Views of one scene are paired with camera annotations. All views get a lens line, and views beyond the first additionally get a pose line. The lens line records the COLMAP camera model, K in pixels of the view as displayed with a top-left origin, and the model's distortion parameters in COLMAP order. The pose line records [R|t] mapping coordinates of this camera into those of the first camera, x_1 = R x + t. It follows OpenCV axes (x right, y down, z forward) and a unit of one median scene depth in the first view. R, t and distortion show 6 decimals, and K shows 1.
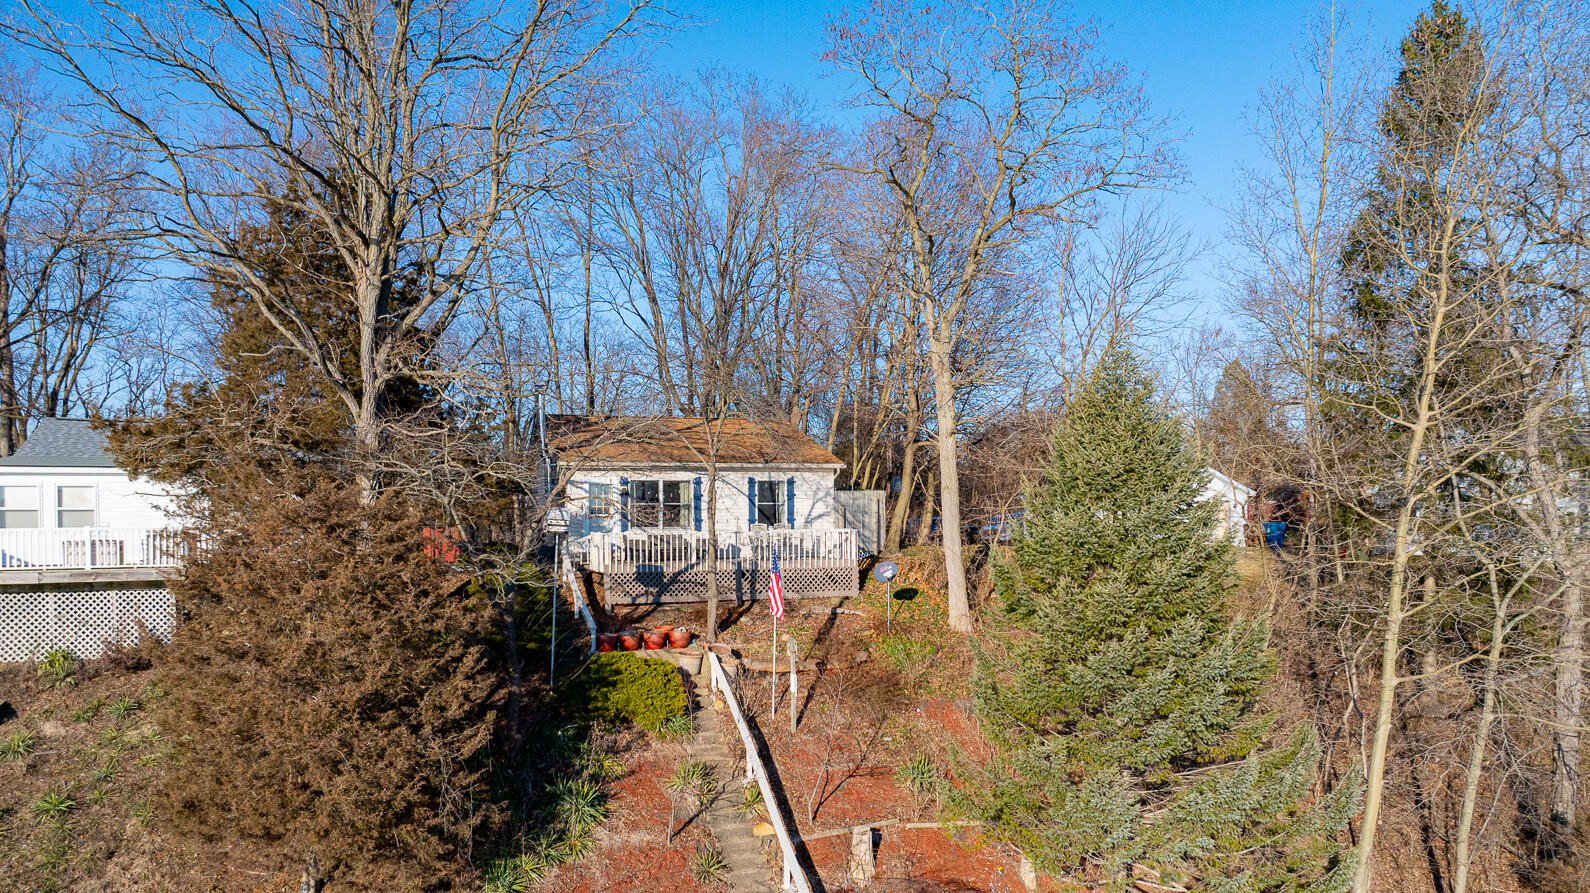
lens RADIAL K [[1229.3, 0, 756.5], [0, 1229.3, 533.2], [0, 0, 1]] dist [0.004511, 0.009716]
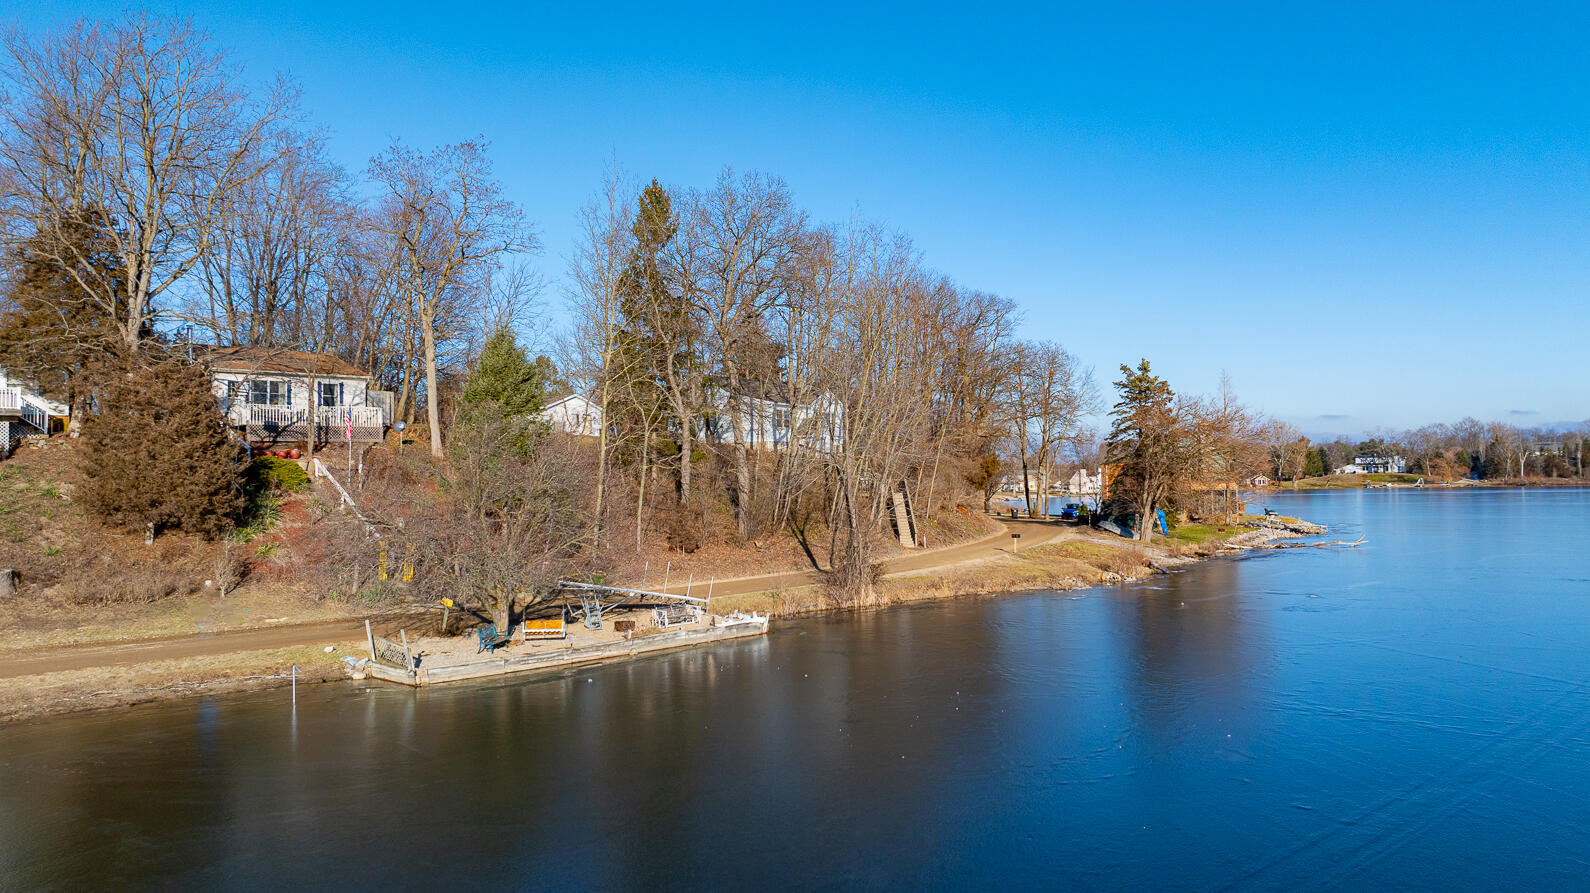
lens RADIAL K [[1095.1, 0, 800.3], [0, 1095.1, 449.1], [0, 0, 1]] dist [-0.016479, 0.001621]
pose [[0.874301, 0.004992, 0.485358, -0.206141], [0.010964, 0.999489, -0.030029, 0.139659], [-0.485260, 0.031576, 0.873800, -0.963909]]
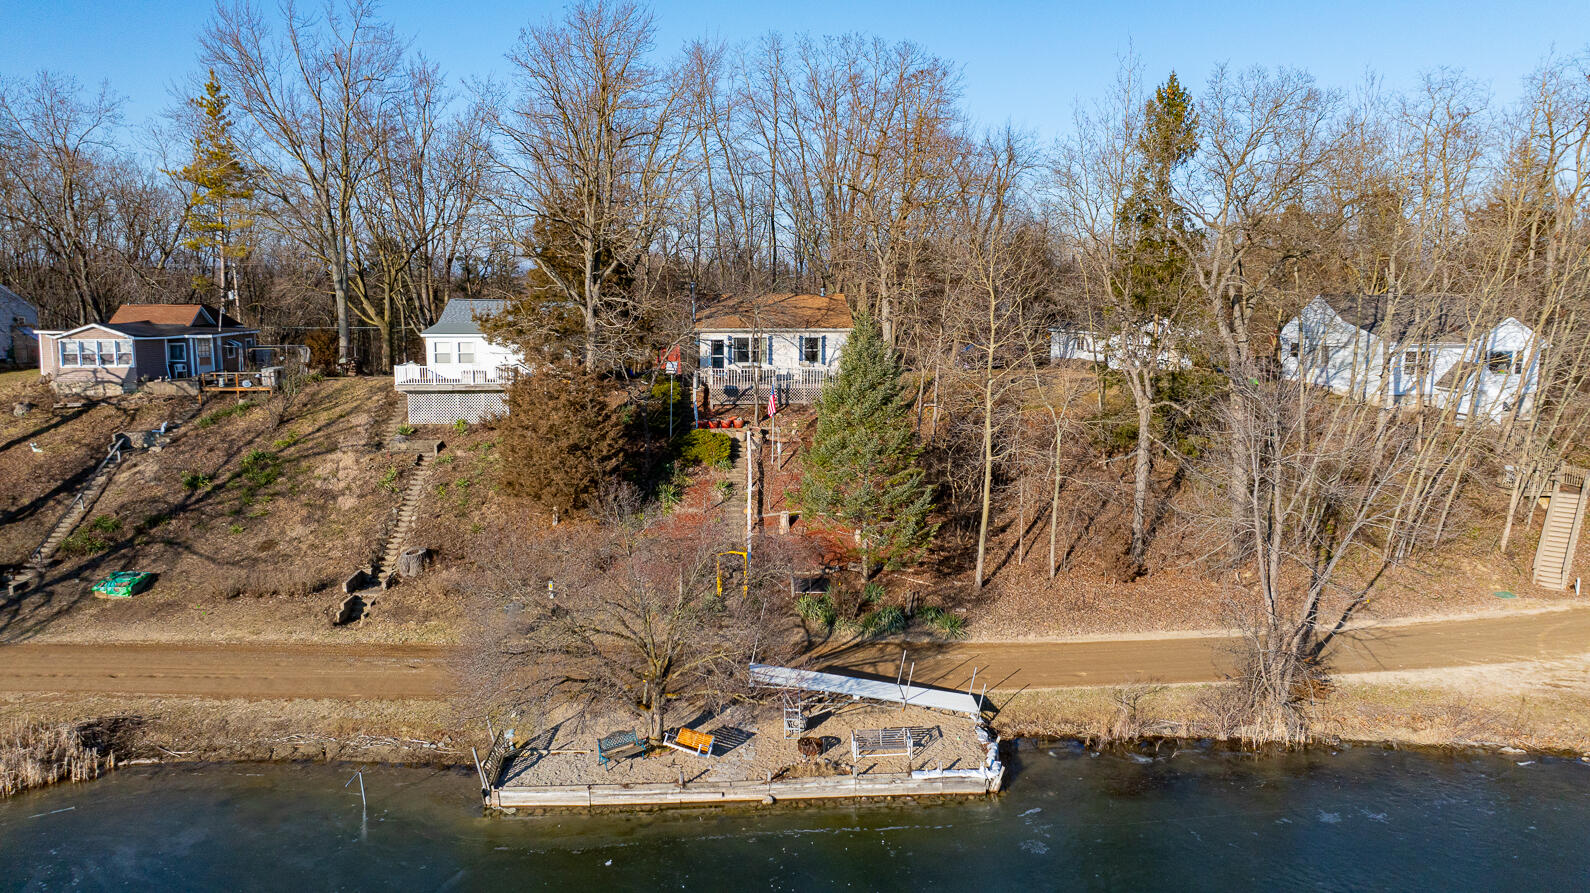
lens RADIAL K [[1095.1, 0, 795.4], [0, 1095.1, 442.7], [0, 0, 1]] dist [-0.016479, 0.001621]
pose [[0.978544, 0.040646, -0.201989, 0.398022], [-0.016230, 0.992508, 0.121097, -0.104082], [0.205398, -0.115220, 0.971872, -0.747330]]
